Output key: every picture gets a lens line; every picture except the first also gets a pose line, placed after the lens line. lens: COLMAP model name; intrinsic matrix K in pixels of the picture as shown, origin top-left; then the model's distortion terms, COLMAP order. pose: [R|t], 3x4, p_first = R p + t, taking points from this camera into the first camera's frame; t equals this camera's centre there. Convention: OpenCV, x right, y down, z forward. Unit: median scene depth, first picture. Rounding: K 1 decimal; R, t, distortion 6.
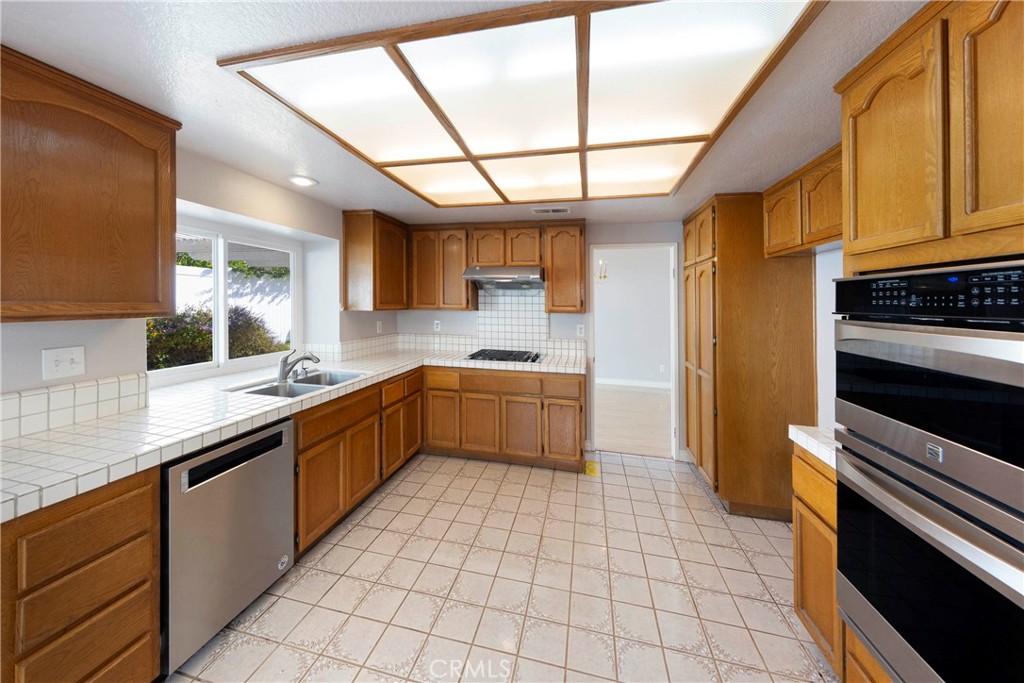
lens RADIAL K [[362.9, 0, 522.0], [0, 362.9, 299.9], [0, 0, 1]] dist [-0.000966, -0.000042]
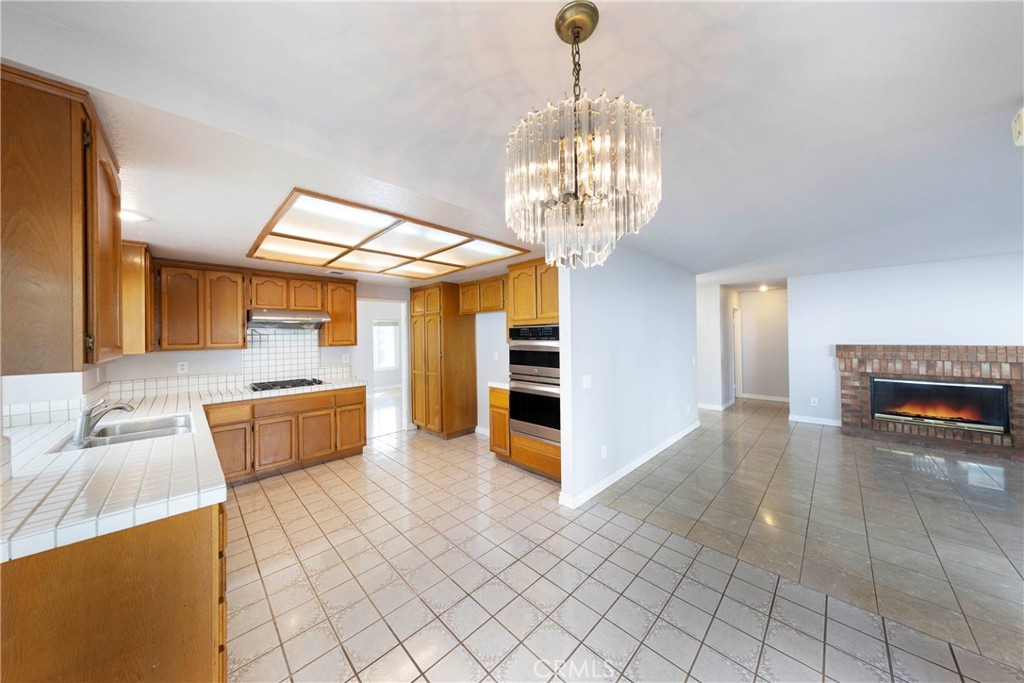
lens RADIAL K [[323.2, 0, 509.0], [0, 323.2, 332.7], [0, 0, 1]] dist [0.000412, 0.000018]
pose [[0.527918, -0.013335, 0.849191, -0.590323], [0.016866, 0.999844, 0.005216, -0.010184], [-0.849128, 0.011568, 0.528061, -0.192771]]
